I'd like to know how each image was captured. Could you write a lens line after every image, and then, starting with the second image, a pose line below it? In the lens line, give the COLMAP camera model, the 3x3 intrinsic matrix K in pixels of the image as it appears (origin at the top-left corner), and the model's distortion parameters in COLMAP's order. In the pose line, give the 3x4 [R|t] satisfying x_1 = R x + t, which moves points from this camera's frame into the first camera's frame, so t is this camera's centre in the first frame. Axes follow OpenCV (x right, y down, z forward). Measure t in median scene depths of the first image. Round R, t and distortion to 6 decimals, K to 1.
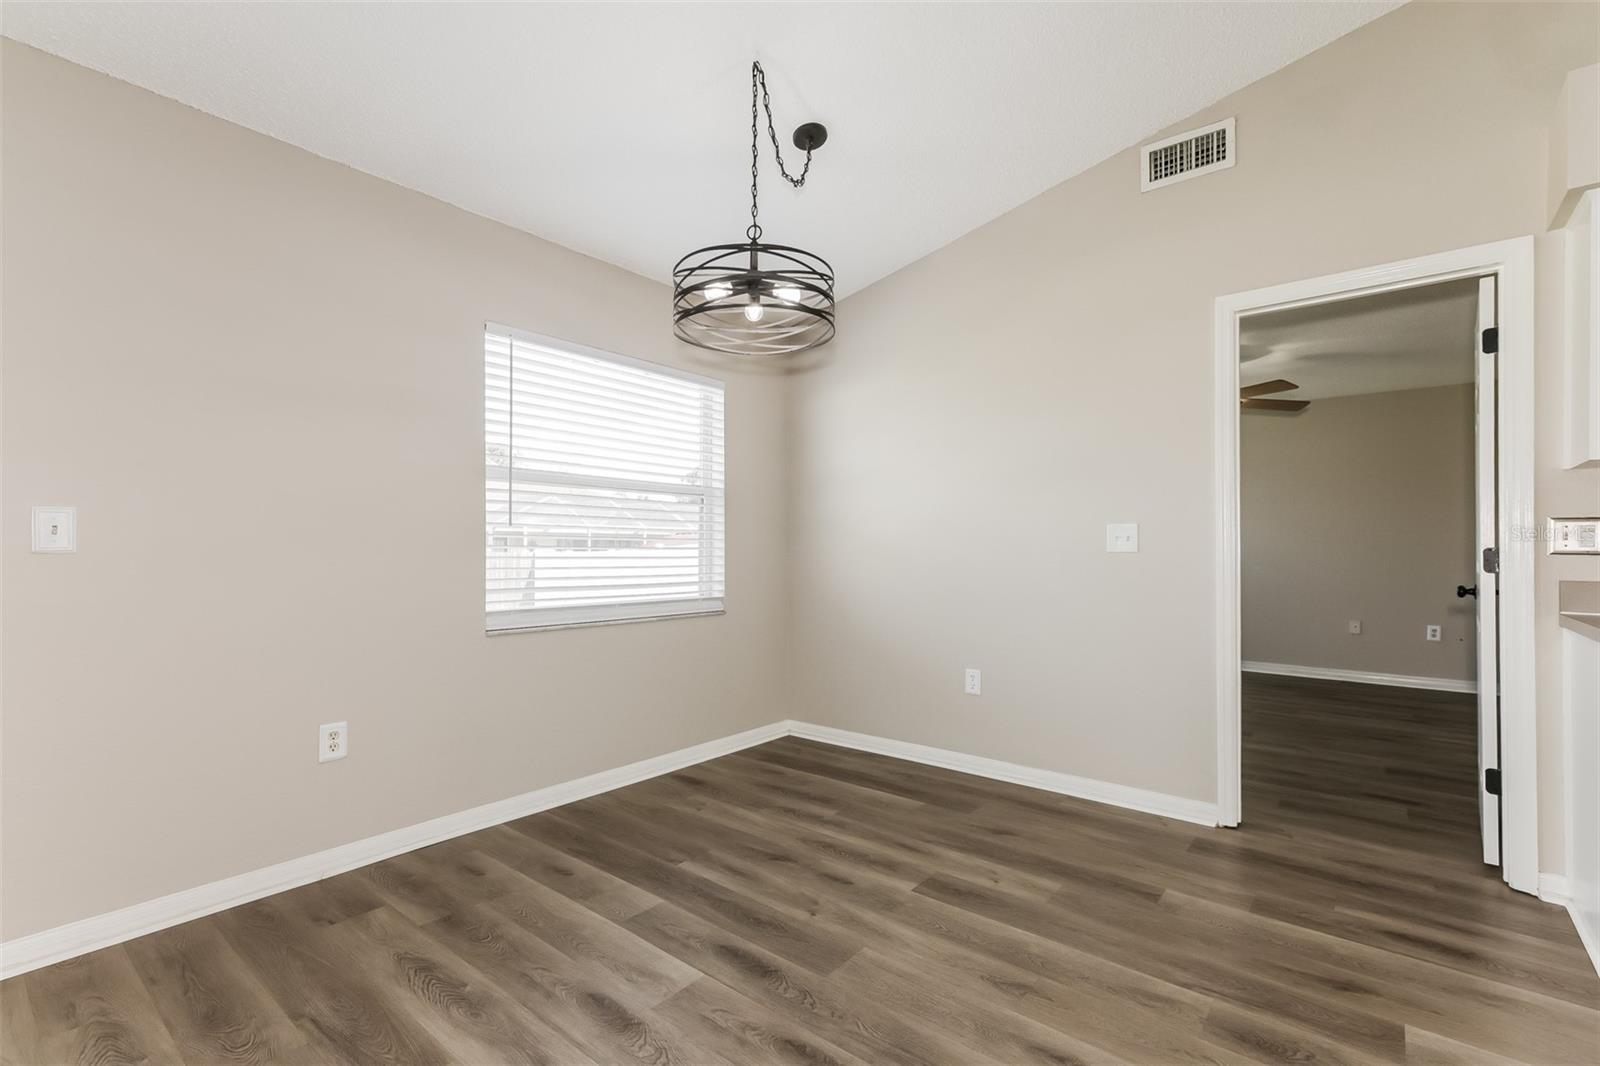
lens RADIAL K [[715.8, 0, 820.9], [0, 715.8, 545.2], [0, 0, 1]] dist [0.002329, 0.004576]
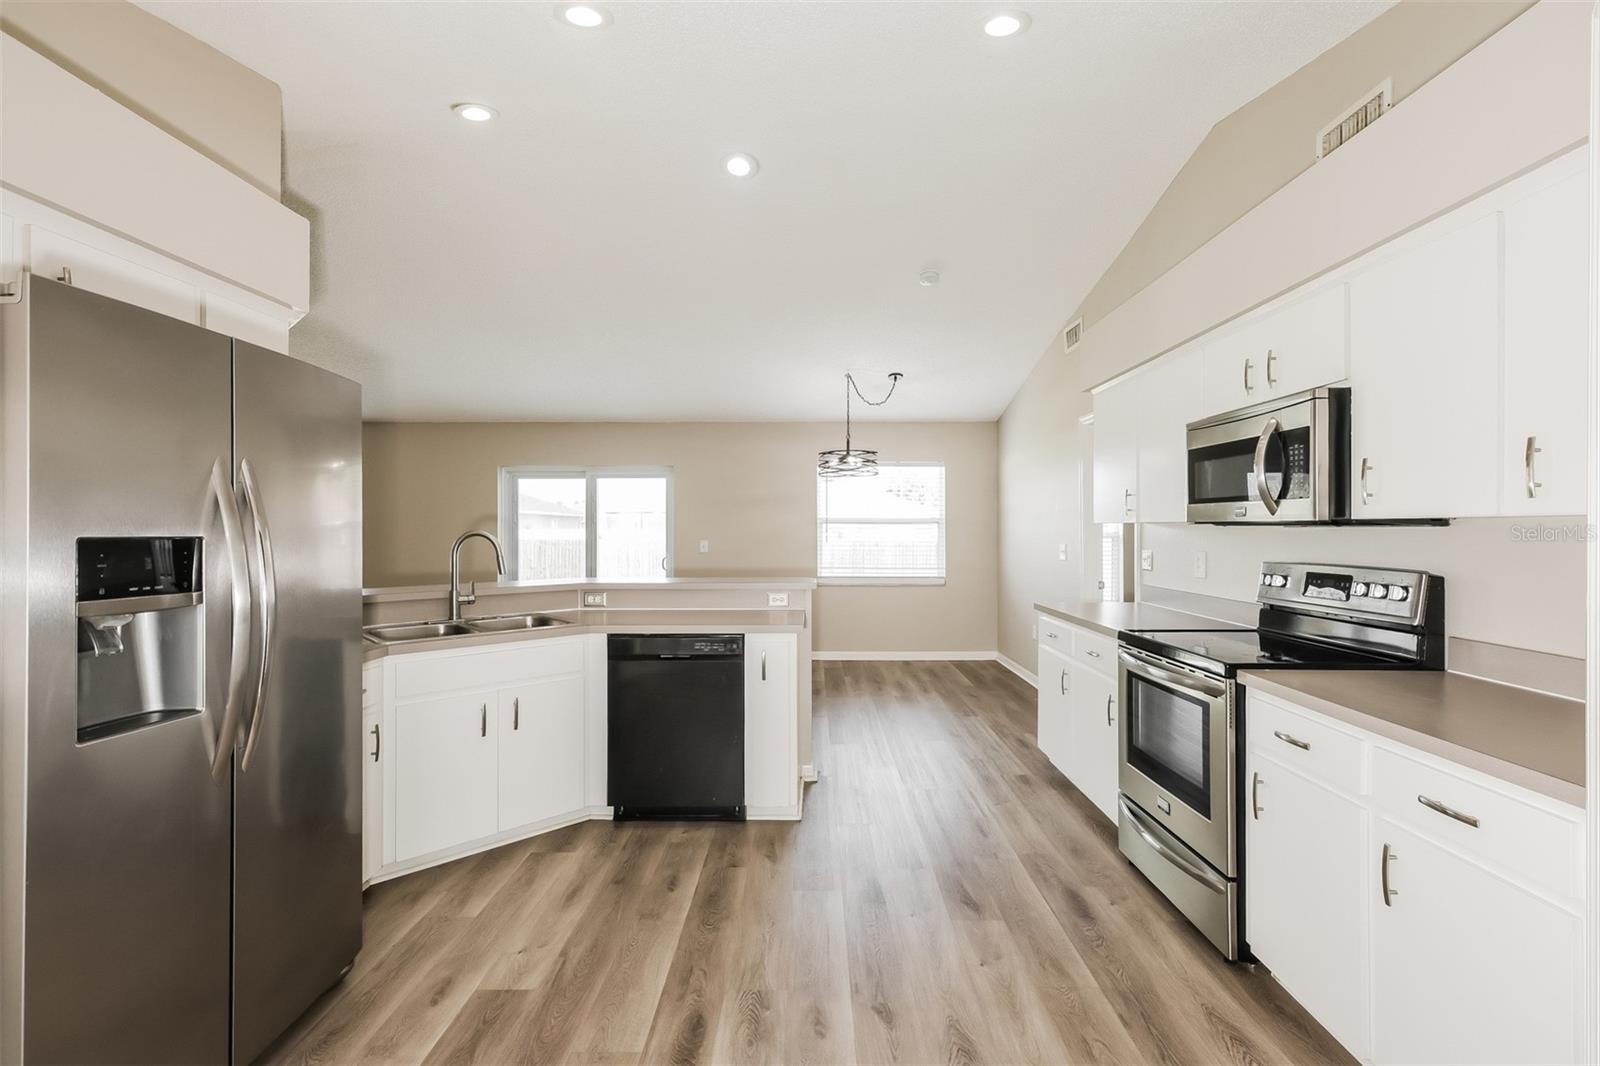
lens RADIAL K [[715.8, 0, 806.0], [0, 715.8, 532.2], [0, 0, 1]] dist [0.002329, 0.004576]
pose [[0.617305, 0.001186, -0.786723, 1.654321], [0.008136, 0.999936, 0.007891, -0.091660], [0.786681, -0.011272, 0.617256, -0.669022]]
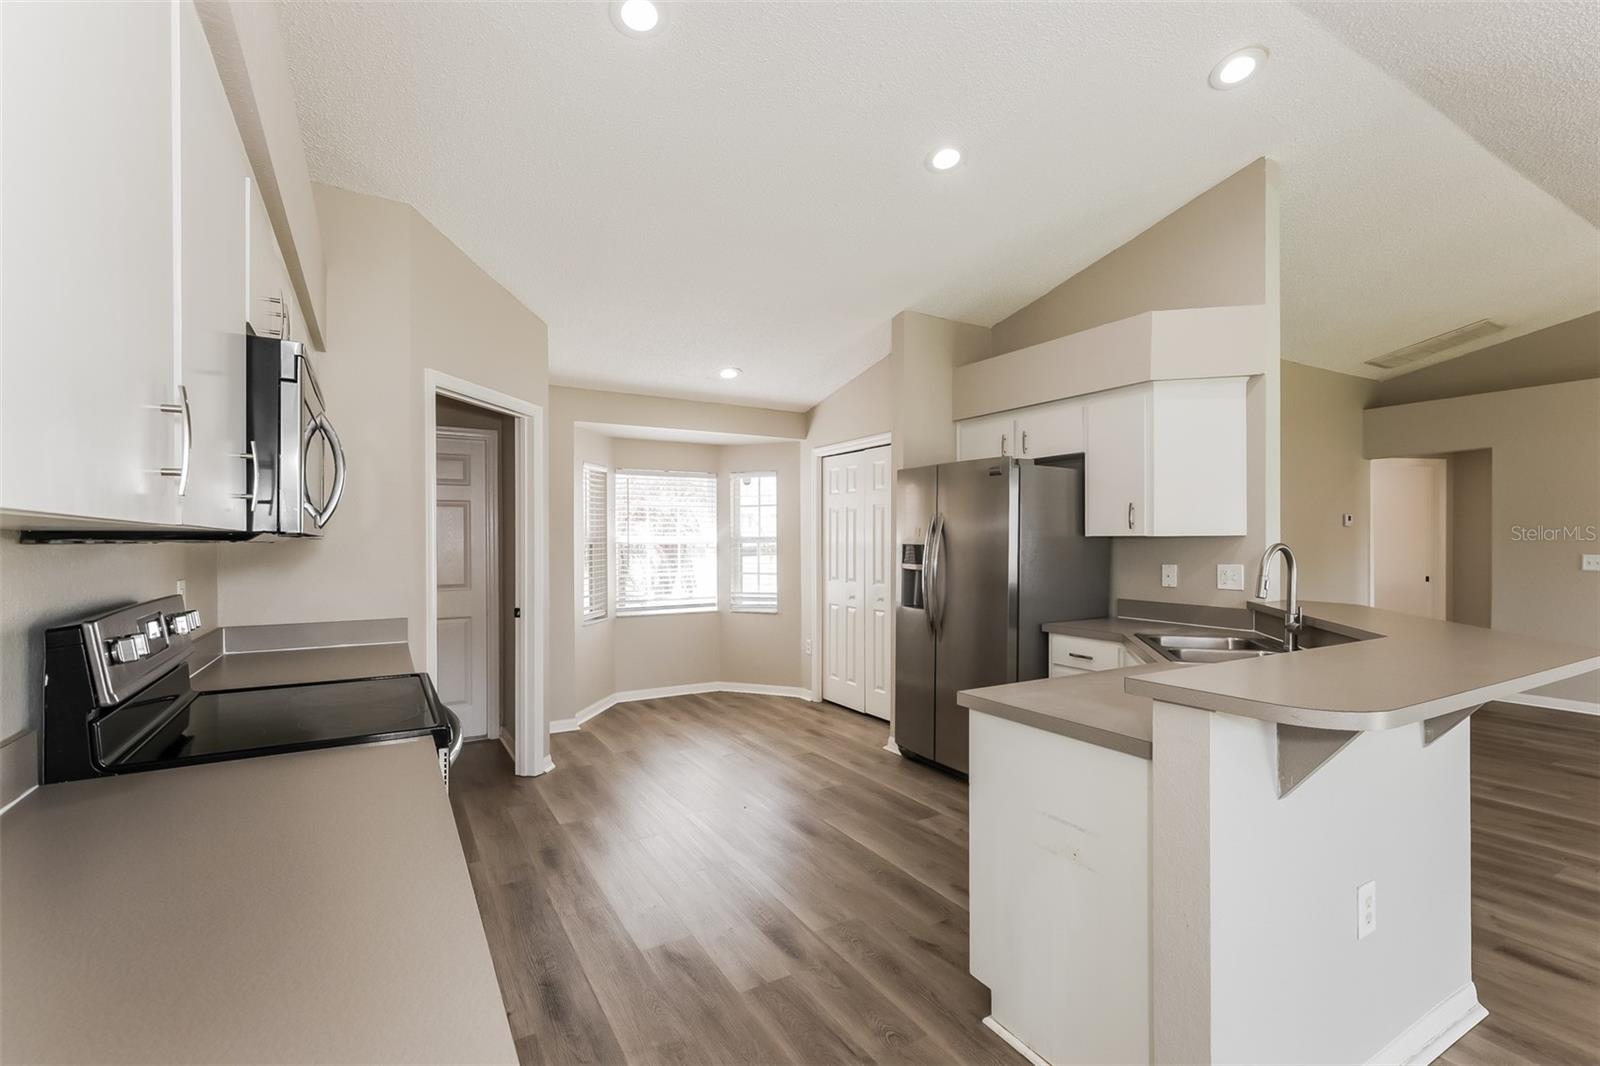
lens RADIAL K [[715.8, 0, 805.3], [0, 715.8, 542.2], [0, 0, 1]] dist [0.002329, 0.004576]
pose [[-0.935290, -0.001541, 0.353879, 0.585647], [-0.002665, 0.999993, -0.002688, -0.085987], [-0.353872, -0.003457, -0.935287, 0.850733]]
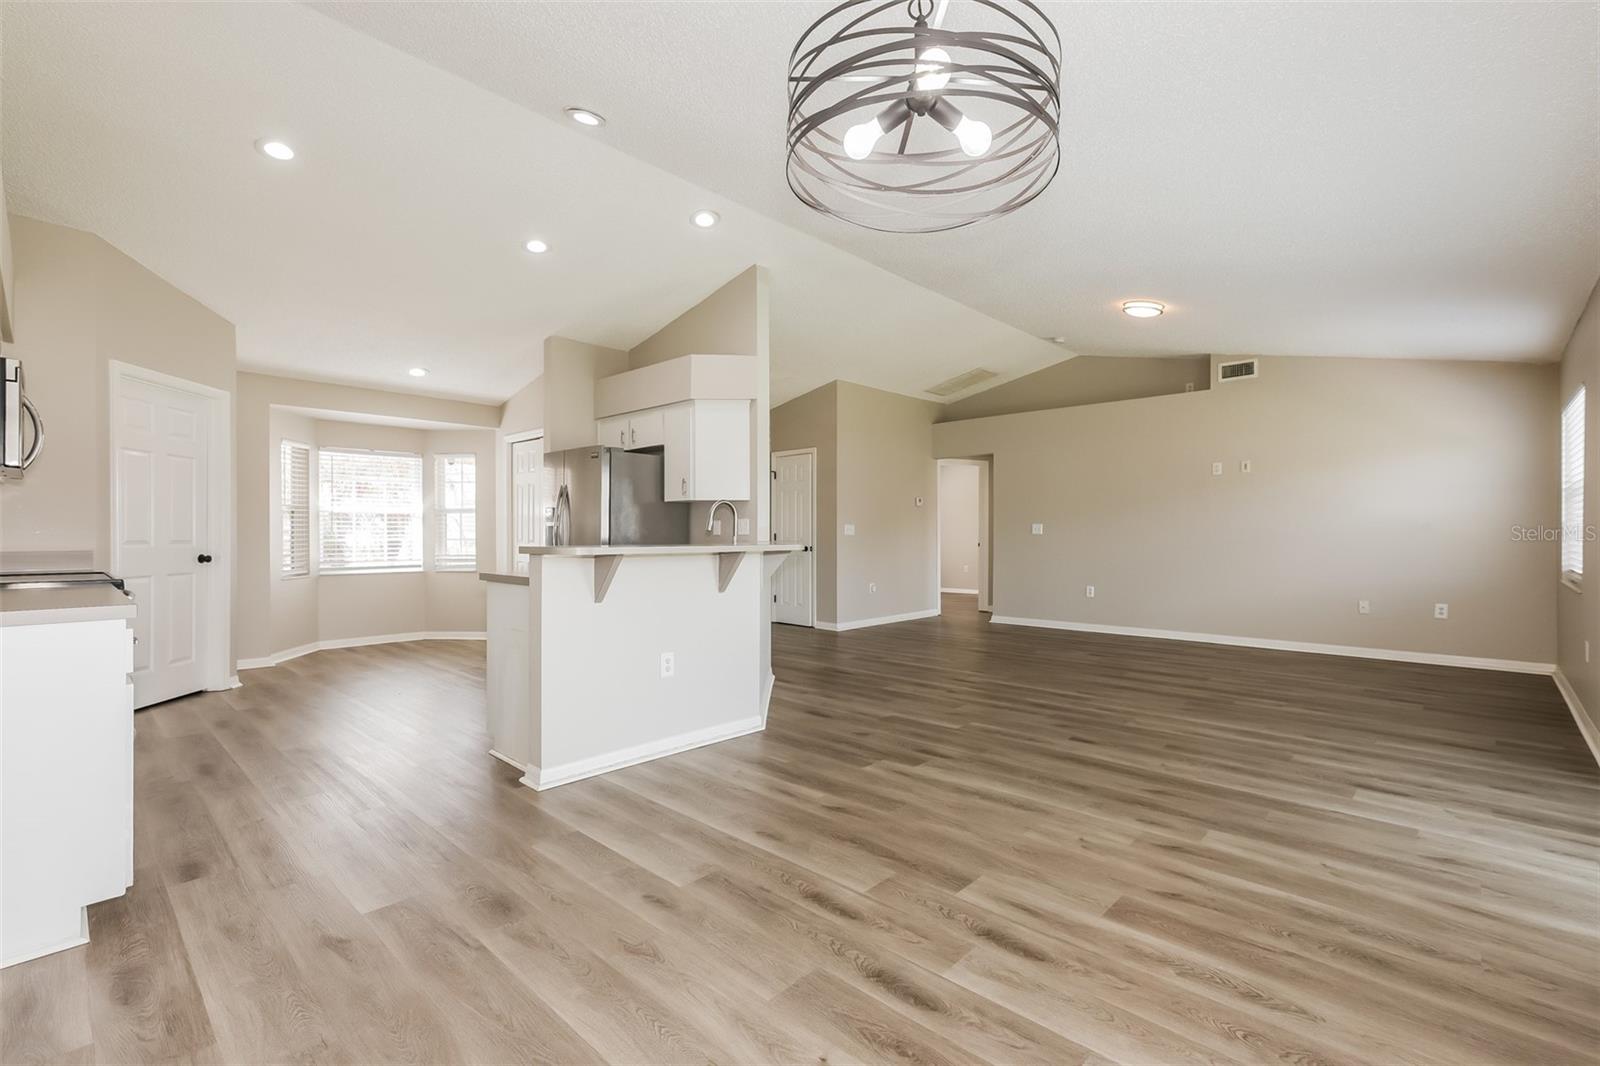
lens RADIAL K [[715.8, 0, 810.2], [0, 715.8, 533.8], [0, 0, 1]] dist [0.002329, 0.004576]
pose [[-0.996490, -0.002770, 0.083668, -0.044848], [-0.003308, 0.999975, -0.006294, 0.004718], [-0.083648, -0.006549, -0.996474, 1.388452]]
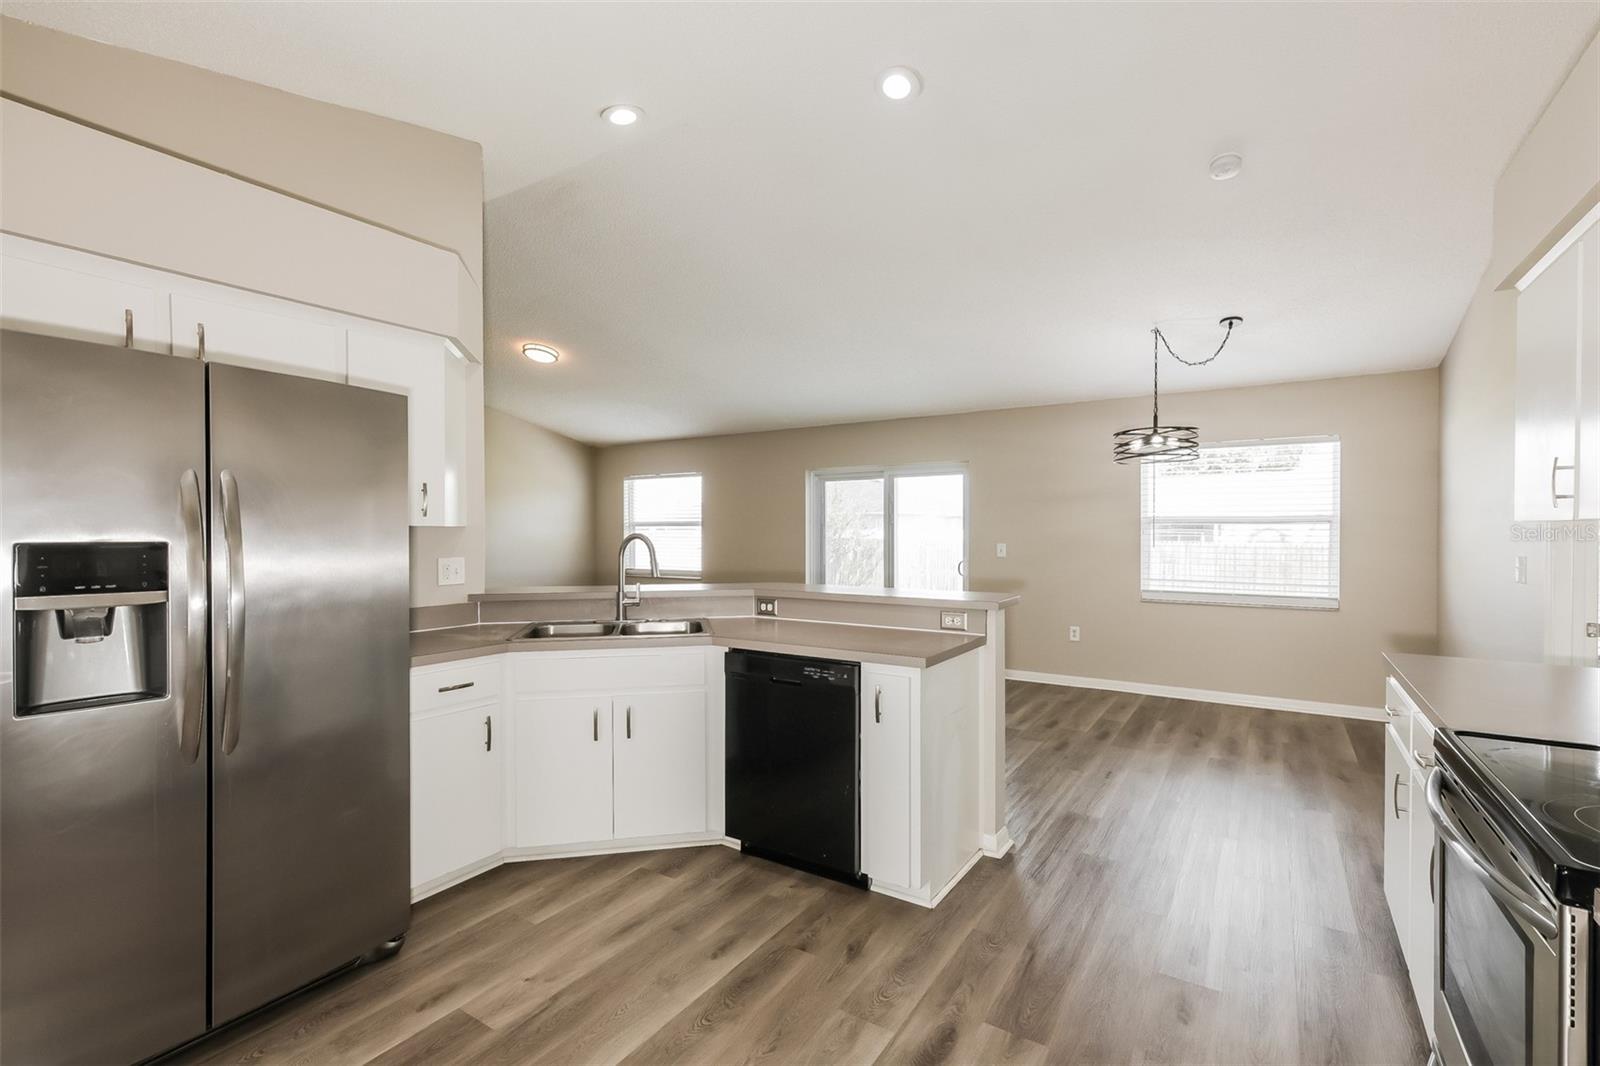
lens RADIAL K [[715.8, 0, 808.2], [0, 715.8, 542.6], [0, 0, 1]] dist [0.002329, 0.004576]
pose [[0.101526, 0.016104, -0.994703, 1.602810], [0.009564, 0.999807, 0.017162, -0.092150], [0.994787, -0.011255, 0.101352, -0.175260]]
